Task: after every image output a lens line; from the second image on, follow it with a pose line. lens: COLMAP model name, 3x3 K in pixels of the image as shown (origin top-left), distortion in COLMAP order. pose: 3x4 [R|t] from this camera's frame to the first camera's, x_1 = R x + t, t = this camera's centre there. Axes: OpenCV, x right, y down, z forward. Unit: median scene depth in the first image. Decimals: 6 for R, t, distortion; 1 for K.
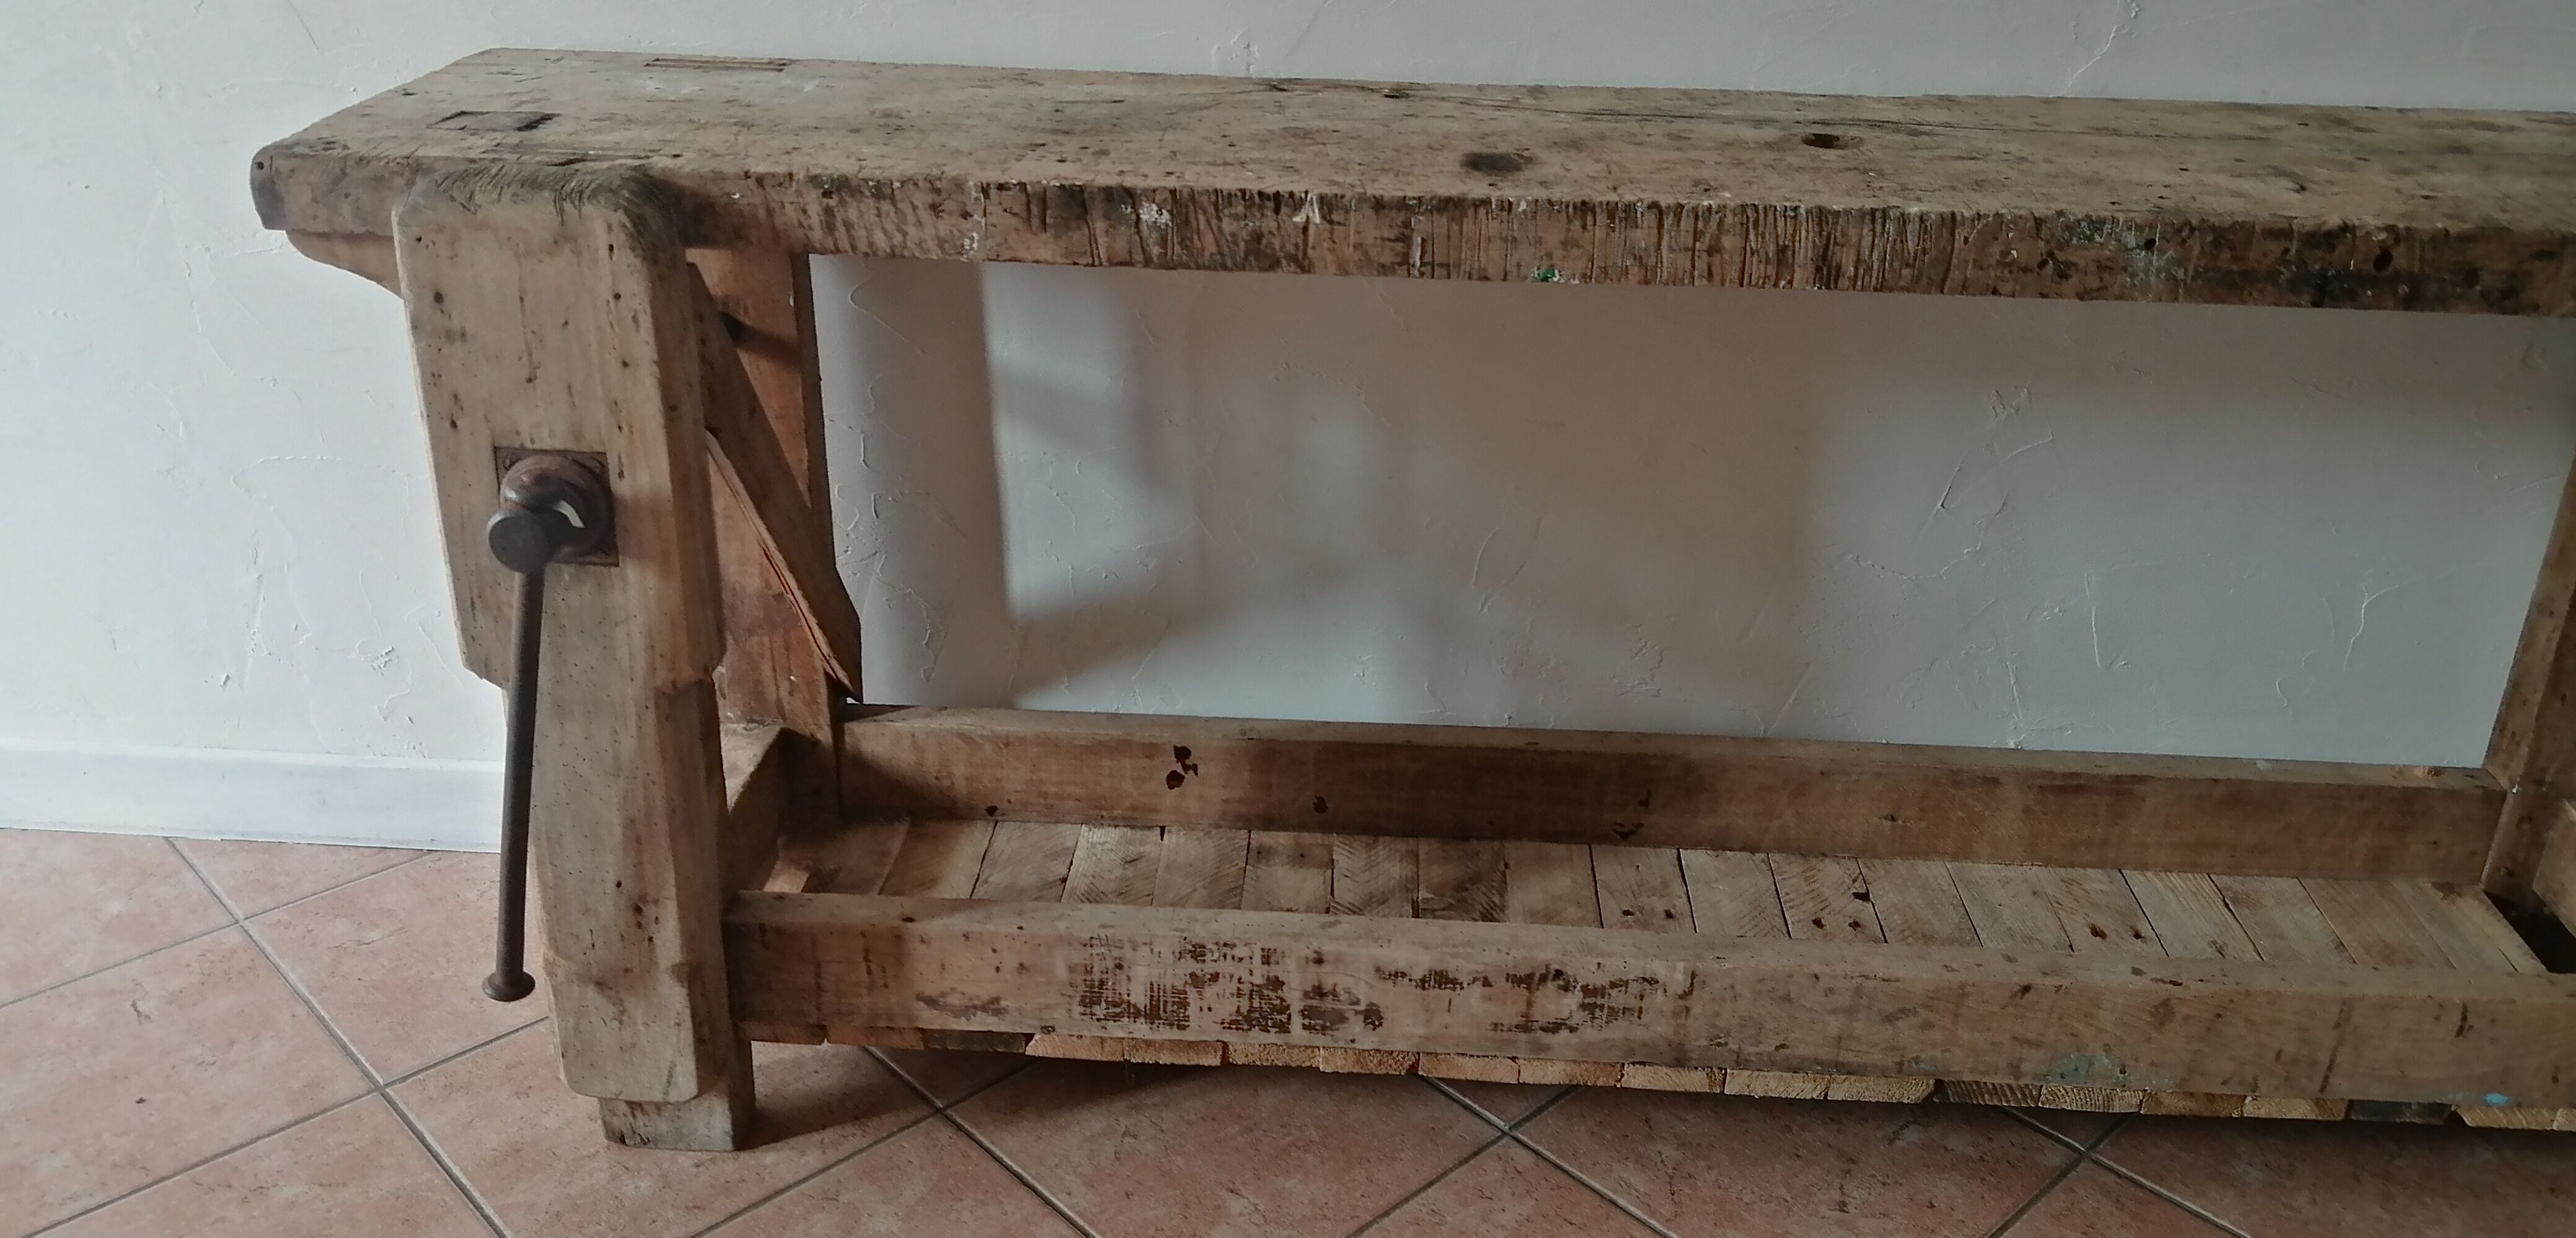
lens RADIAL K [[2097.3, 0, 1250.3], [0, 2097.3, 611.0], [0, 0, 1]] dist [0.070479, -0.169564]
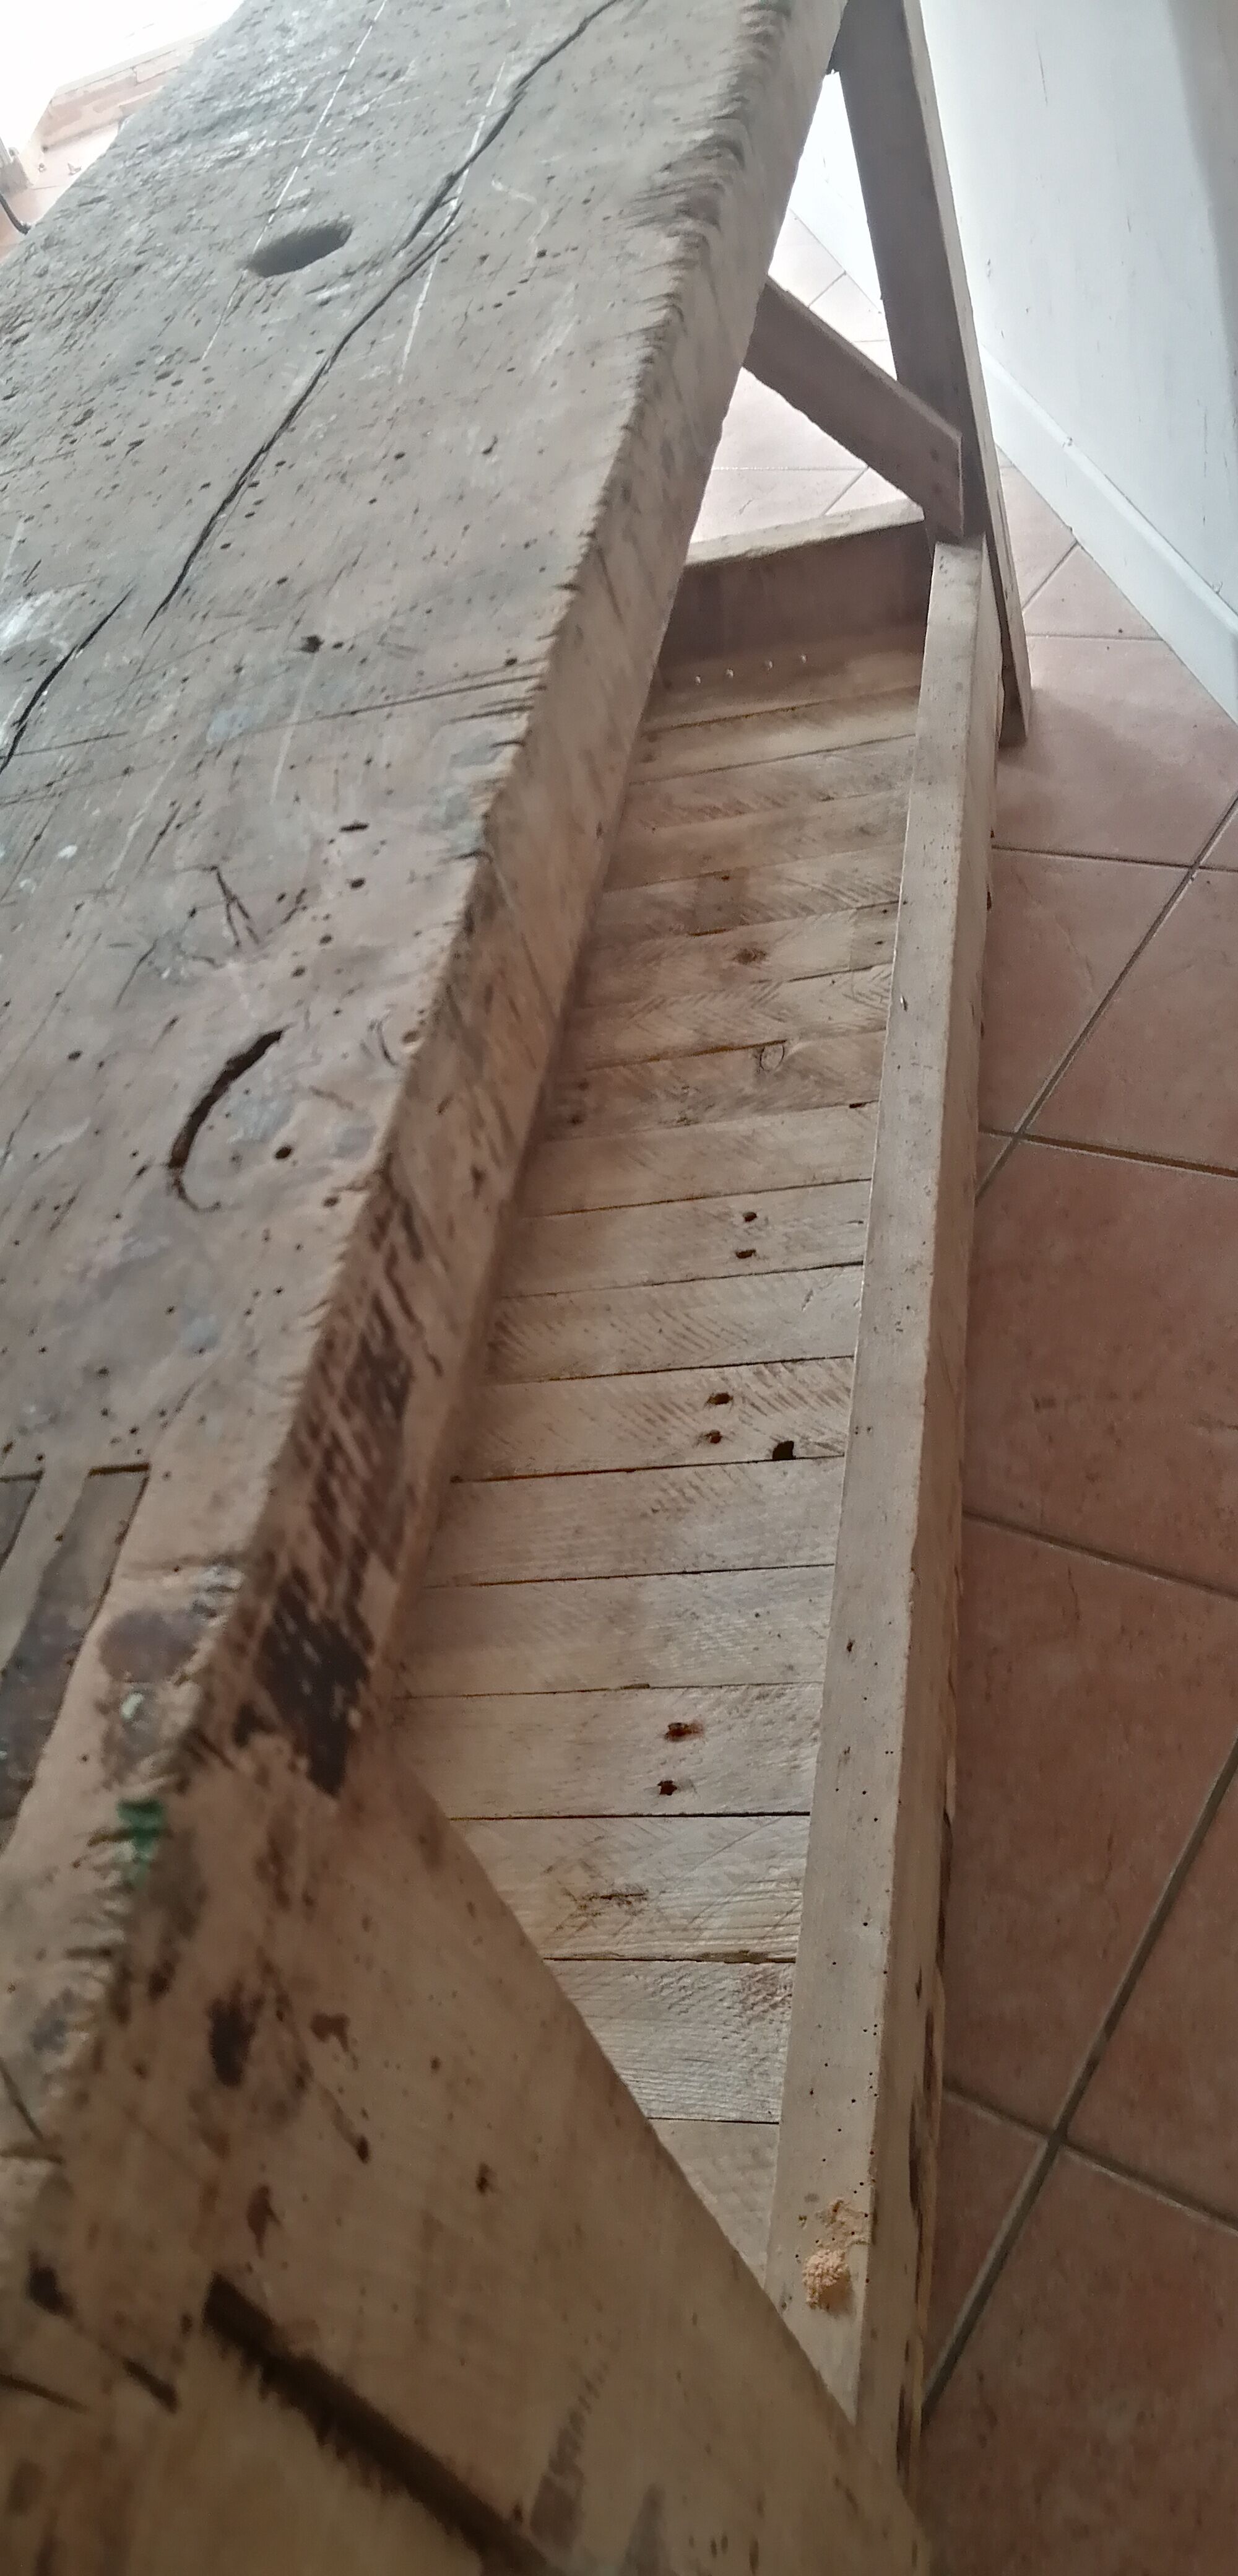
lens RADIAL K [[2097.3, 0, 628.7], [0, 2097.3, 1272.8], [0, 0, 1]] dist [0.070479, -0.169564]
pose [[-0.100228, 0.695782, -0.711226, 0.829871], [-0.159672, 0.694313, 0.701737, -0.418170], [0.982069, 0.183896, 0.041508, 1.031035]]
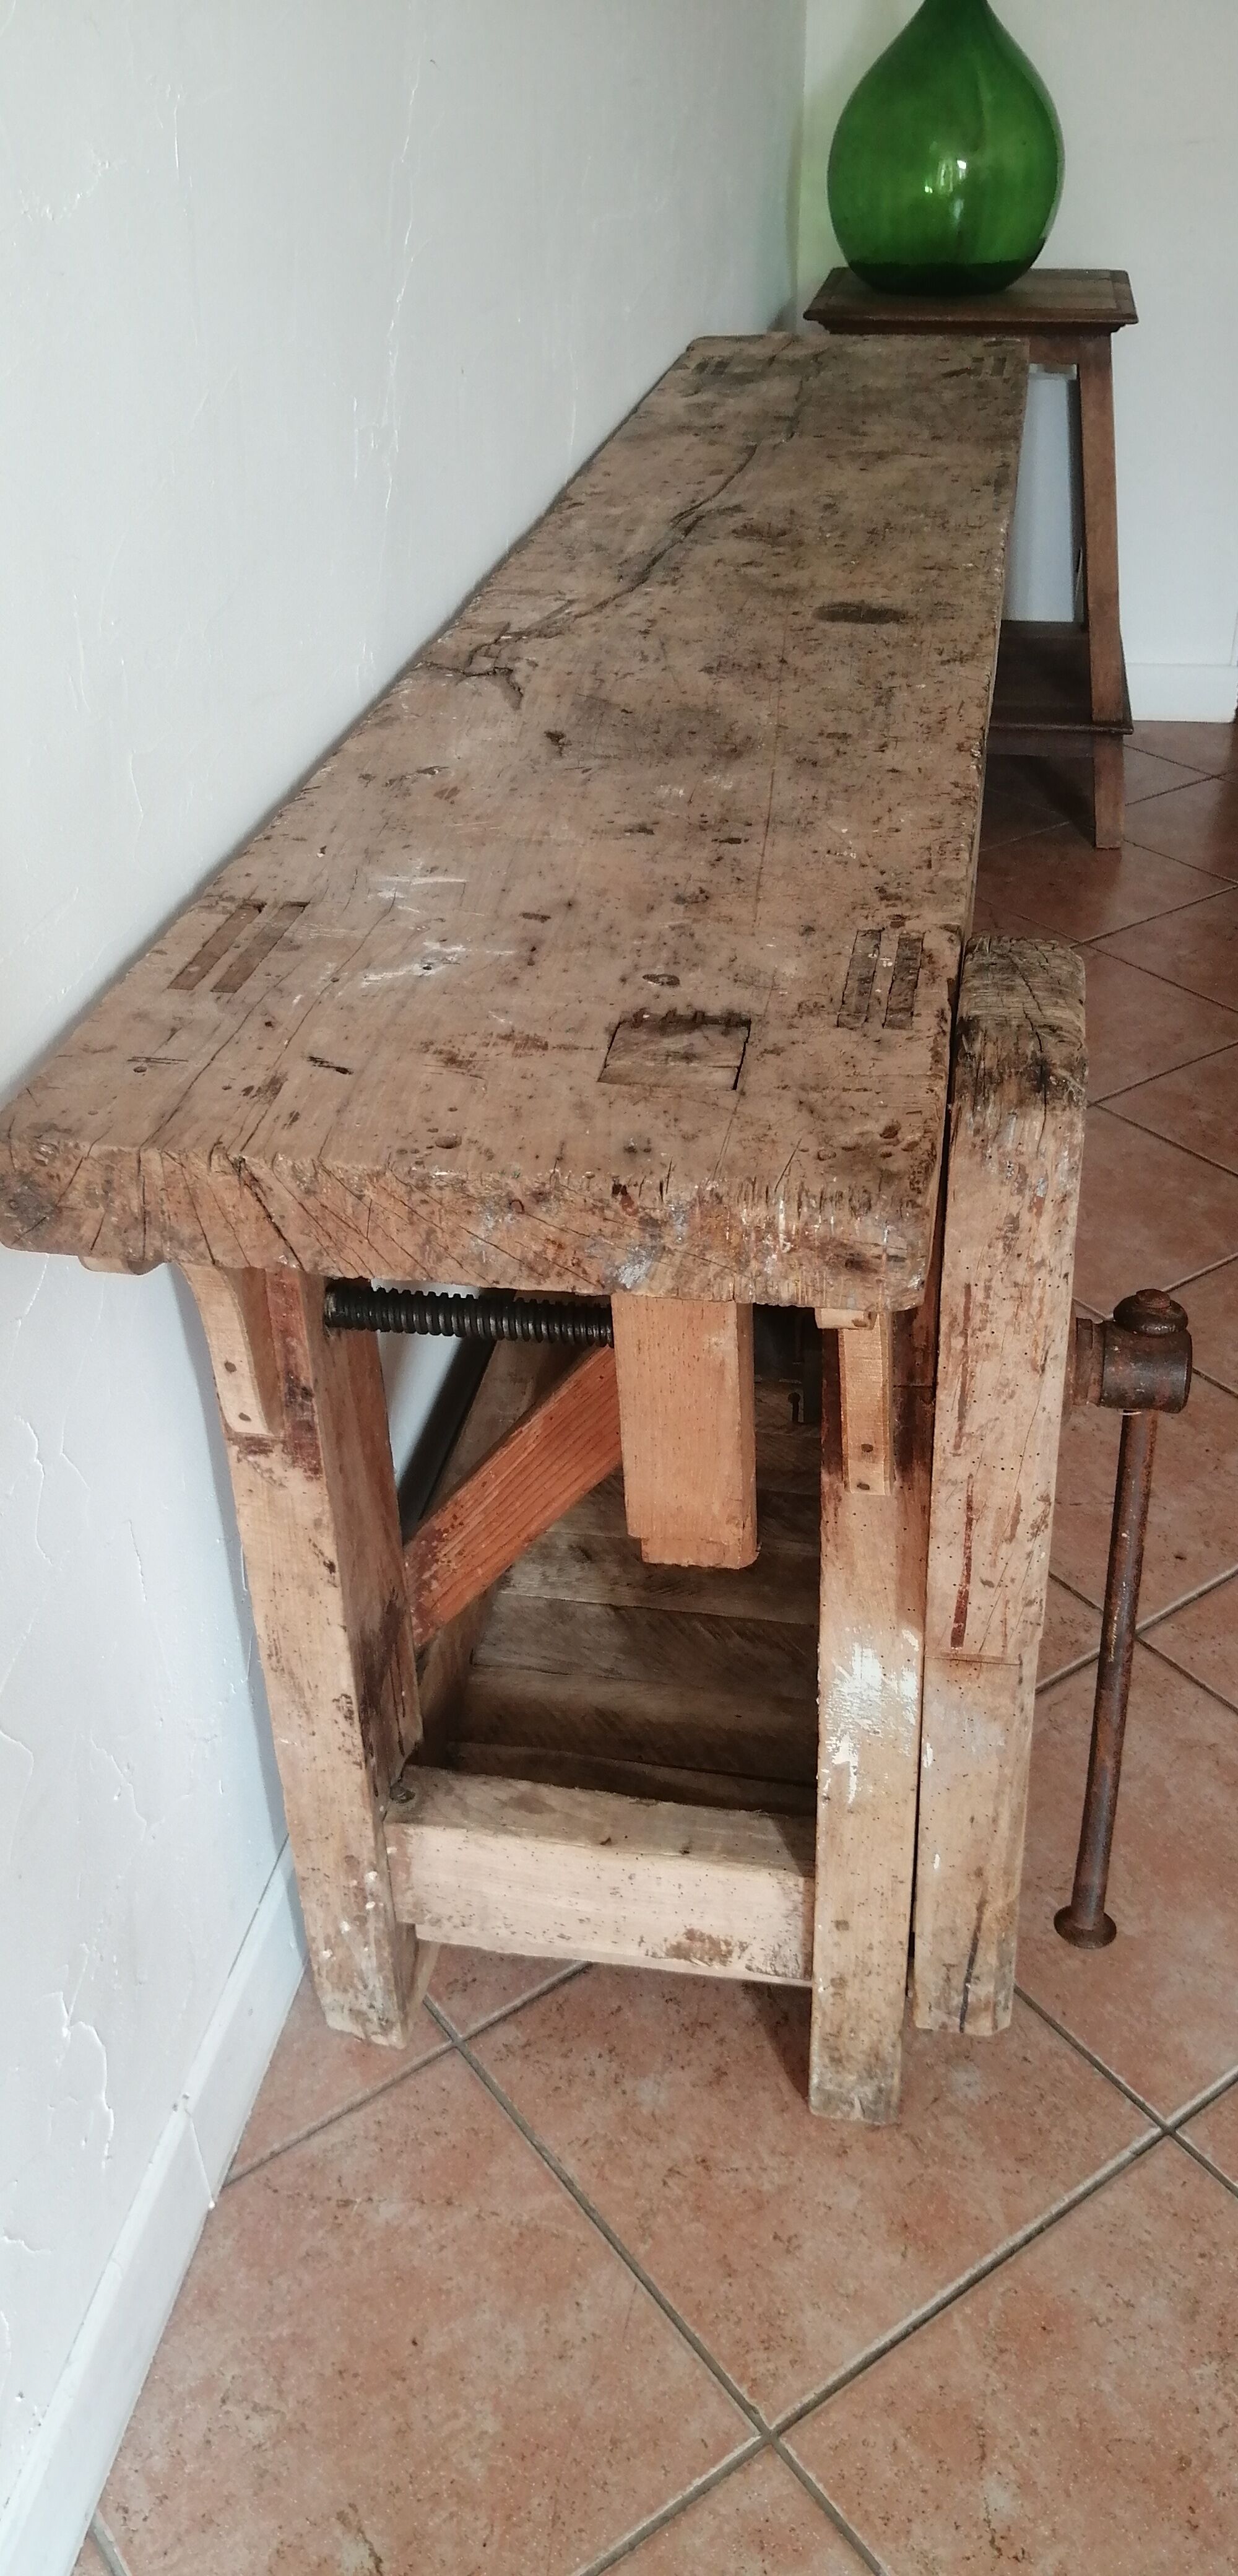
lens RADIAL K [[2097.3, 0, 641.4], [0, 2097.3, 1279.1], [0, 0, 1]] dist [0.070479, -0.169564]
pose [[0.103803, -0.555251, 0.825180, -0.834921], [0.443264, 0.768537, 0.461376, -0.431291], [-0.890360, 0.317880, 0.325899, 0.747418]]
